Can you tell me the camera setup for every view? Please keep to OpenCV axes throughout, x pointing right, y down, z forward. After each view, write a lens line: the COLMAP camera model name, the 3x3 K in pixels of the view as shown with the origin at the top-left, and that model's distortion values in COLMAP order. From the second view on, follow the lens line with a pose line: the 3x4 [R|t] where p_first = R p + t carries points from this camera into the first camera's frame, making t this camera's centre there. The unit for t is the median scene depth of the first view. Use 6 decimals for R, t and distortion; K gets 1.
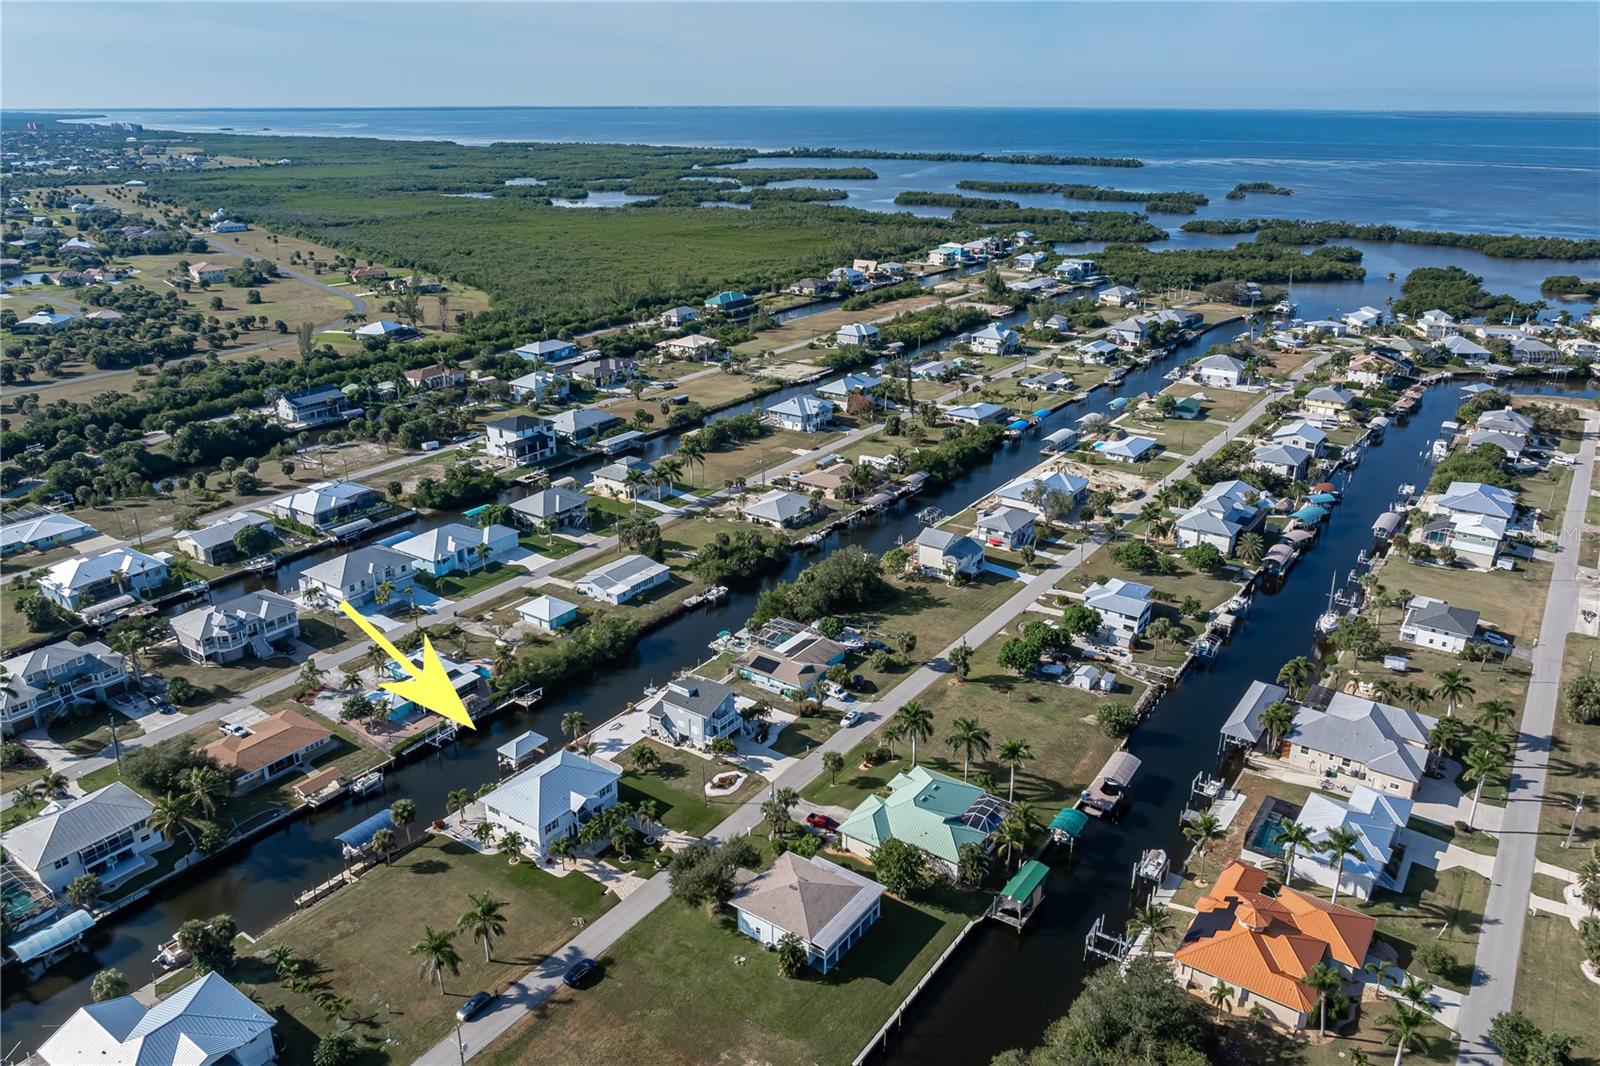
lens RADIAL K [[1131.7, 0, 795.1], [0, 1131.7, 493.5], [0, 0, 1]] dist [-0.027840, 0.011602]
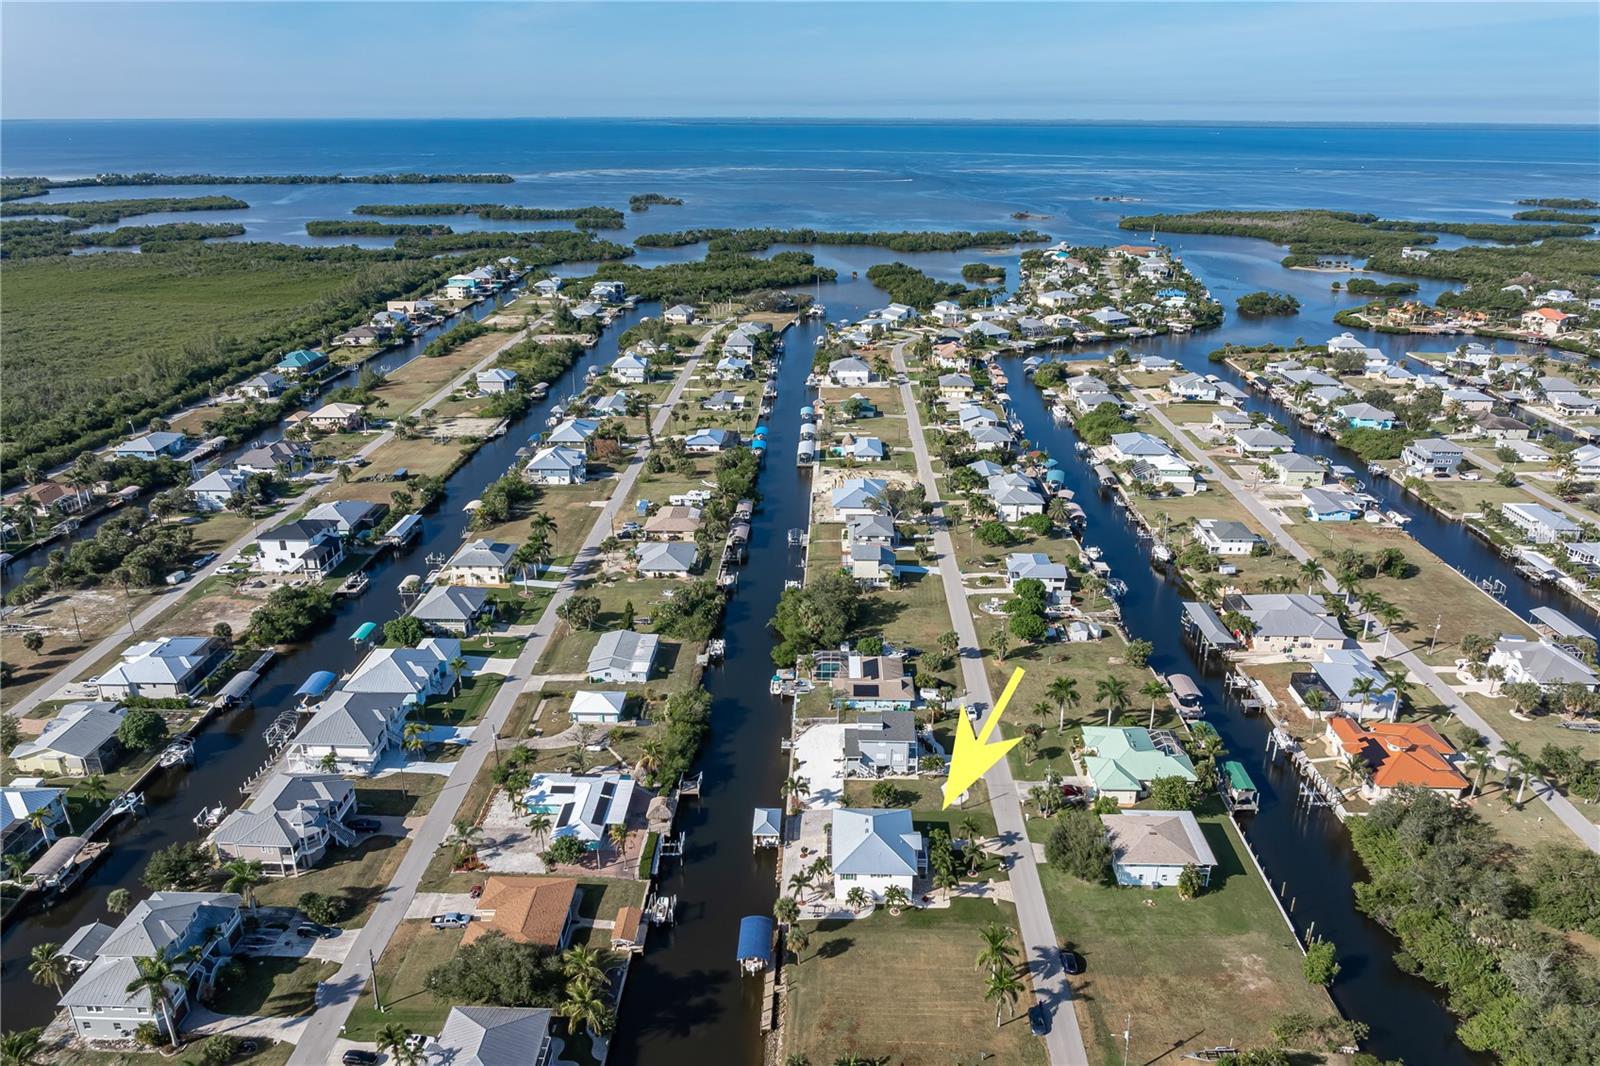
lens RADIAL K [[1131.7, 0, 800.2], [0, 1131.7, 562.8], [0, 0, 1]] dist [-0.027840, 0.011602]
pose [[0.832342, -0.205003, 0.514956, -0.490581], [0.180486, 0.978694, 0.097890, -0.068645], [-0.524052, 0.011464, 0.851609, 0.089888]]
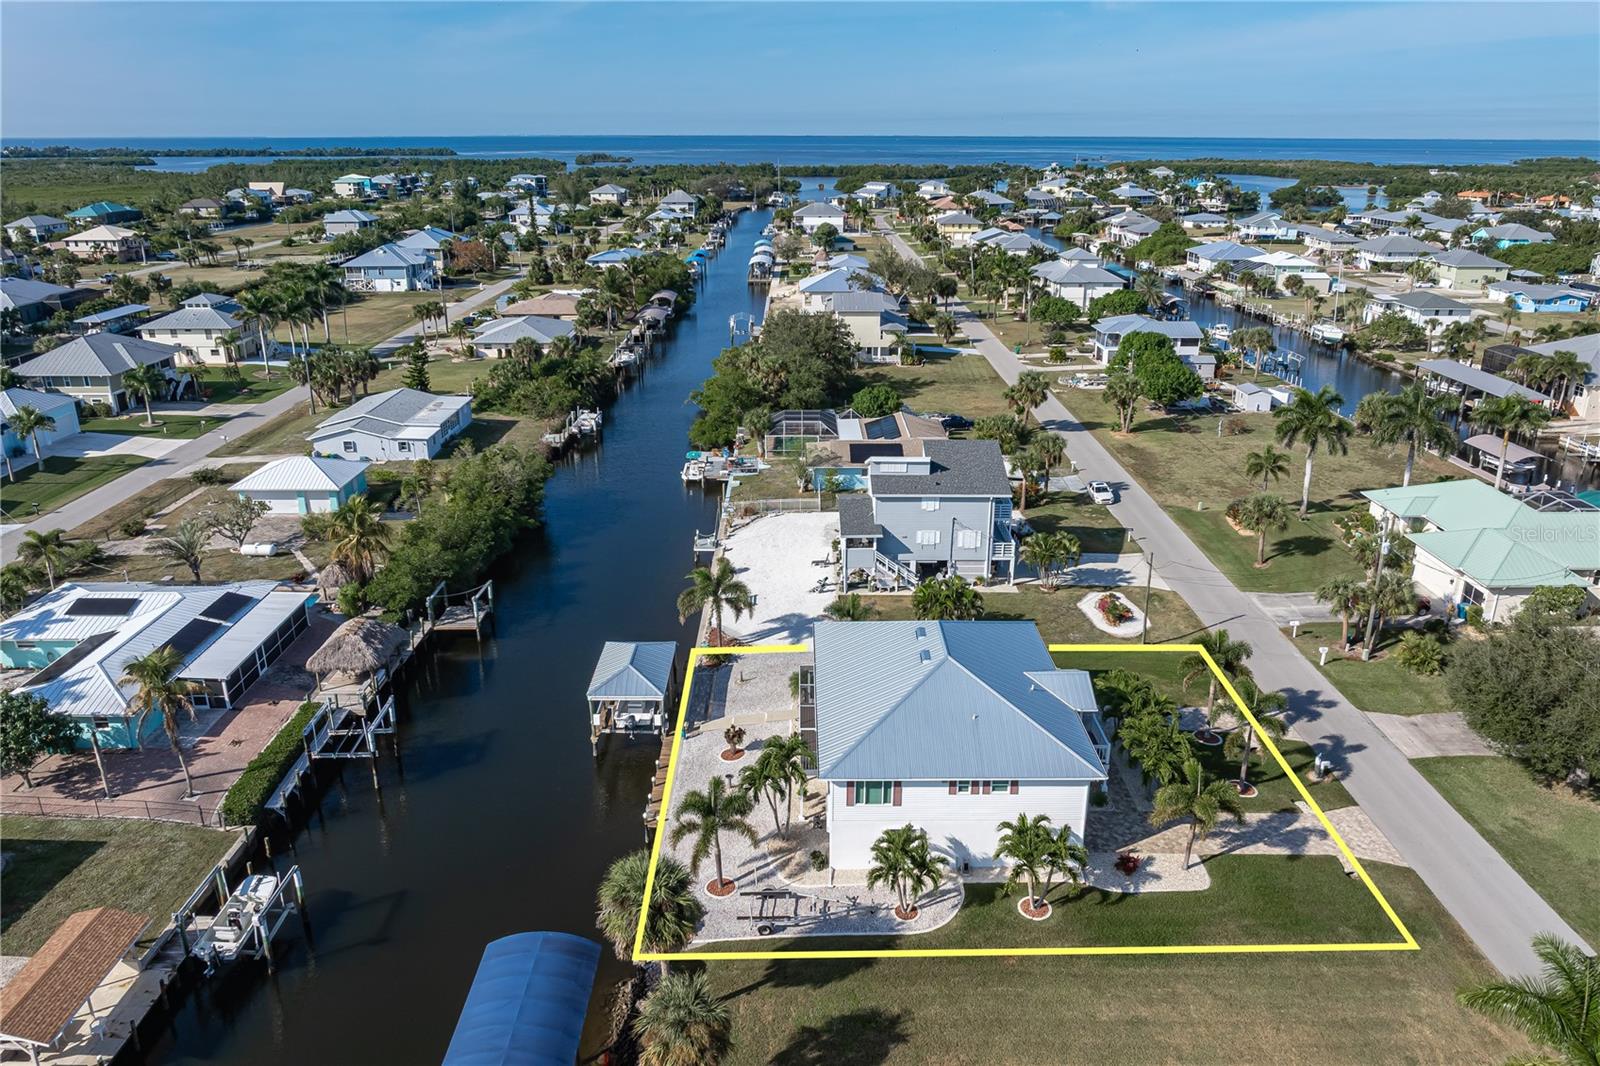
lens RADIAL K [[1131.7, 0, 803.8], [0, 1131.7, 537.7], [0, 0, 1]] dist [-0.027840, 0.011602]
pose [[0.812325, -0.194507, 0.549814, -0.277228], [0.188565, 0.979704, 0.067992, 0.118762], [-0.551880, 0.048445, 0.832515, 0.474831]]
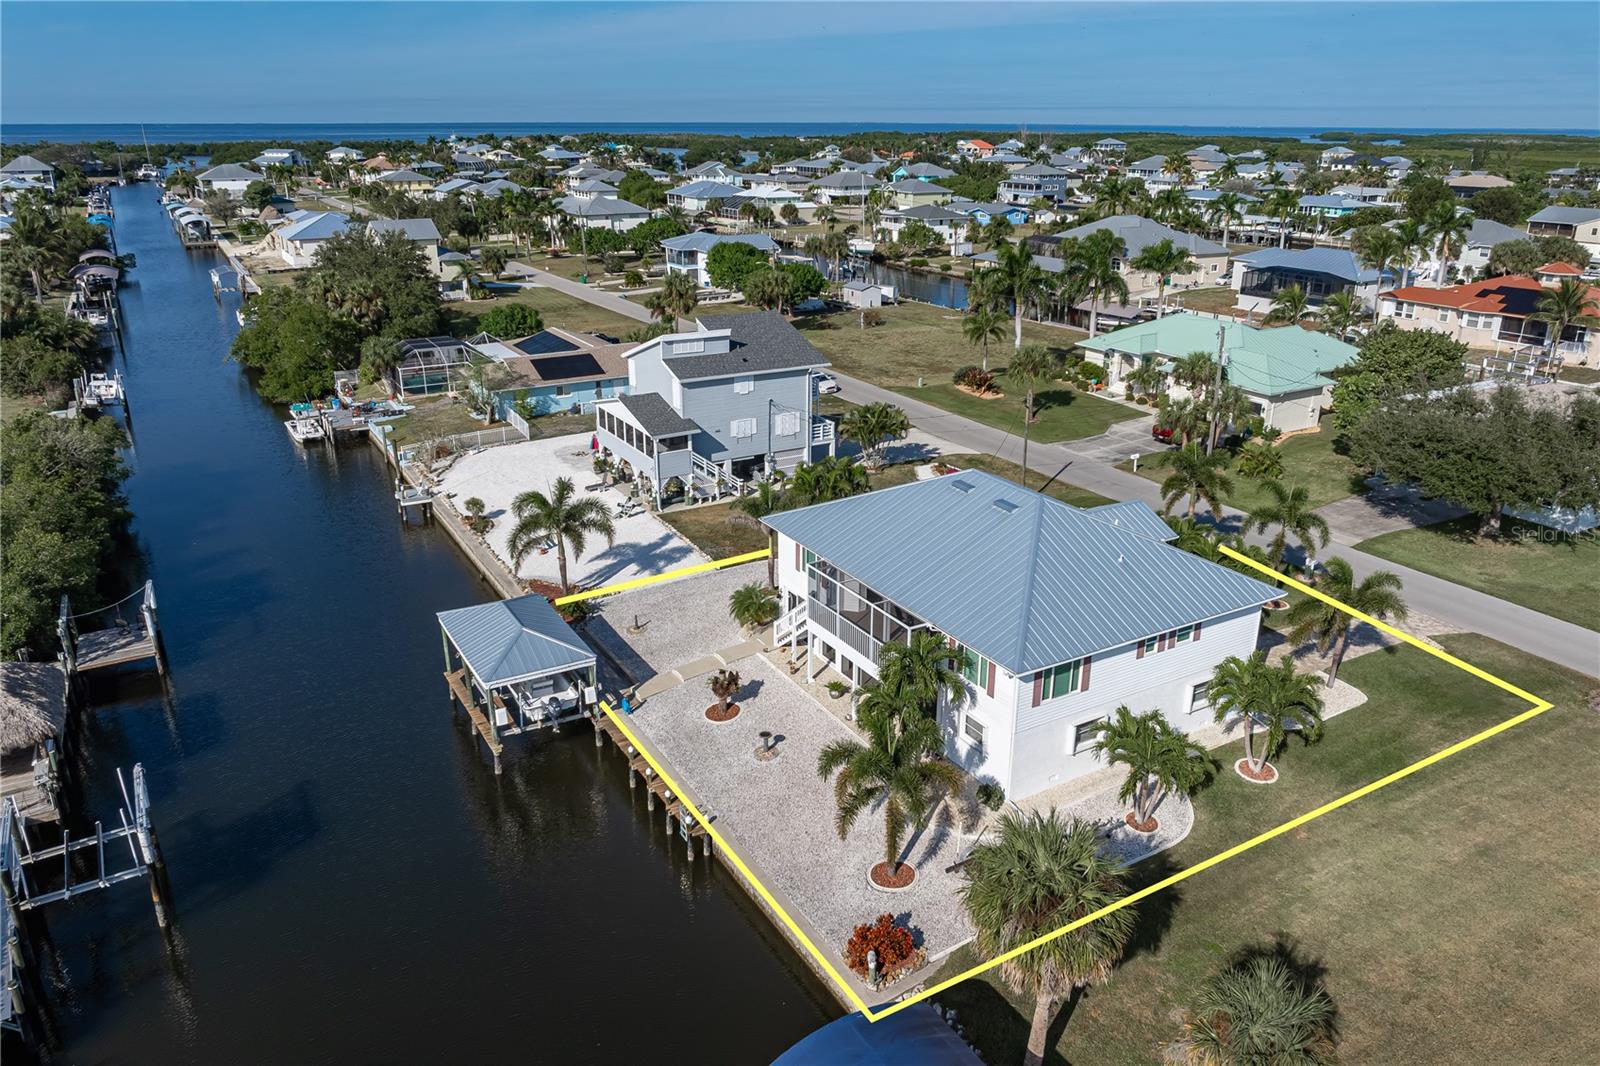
lens RADIAL K [[1131.7, 0, 807.0], [0, 1131.7, 523.2], [0, 0, 1]] dist [-0.027840, 0.011602]
pose [[0.410814, -0.303098, 0.859863, -0.297963], [0.294731, 0.936633, 0.189346, 0.122569], [-0.862766, 0.175642, 0.474114, 0.589284]]
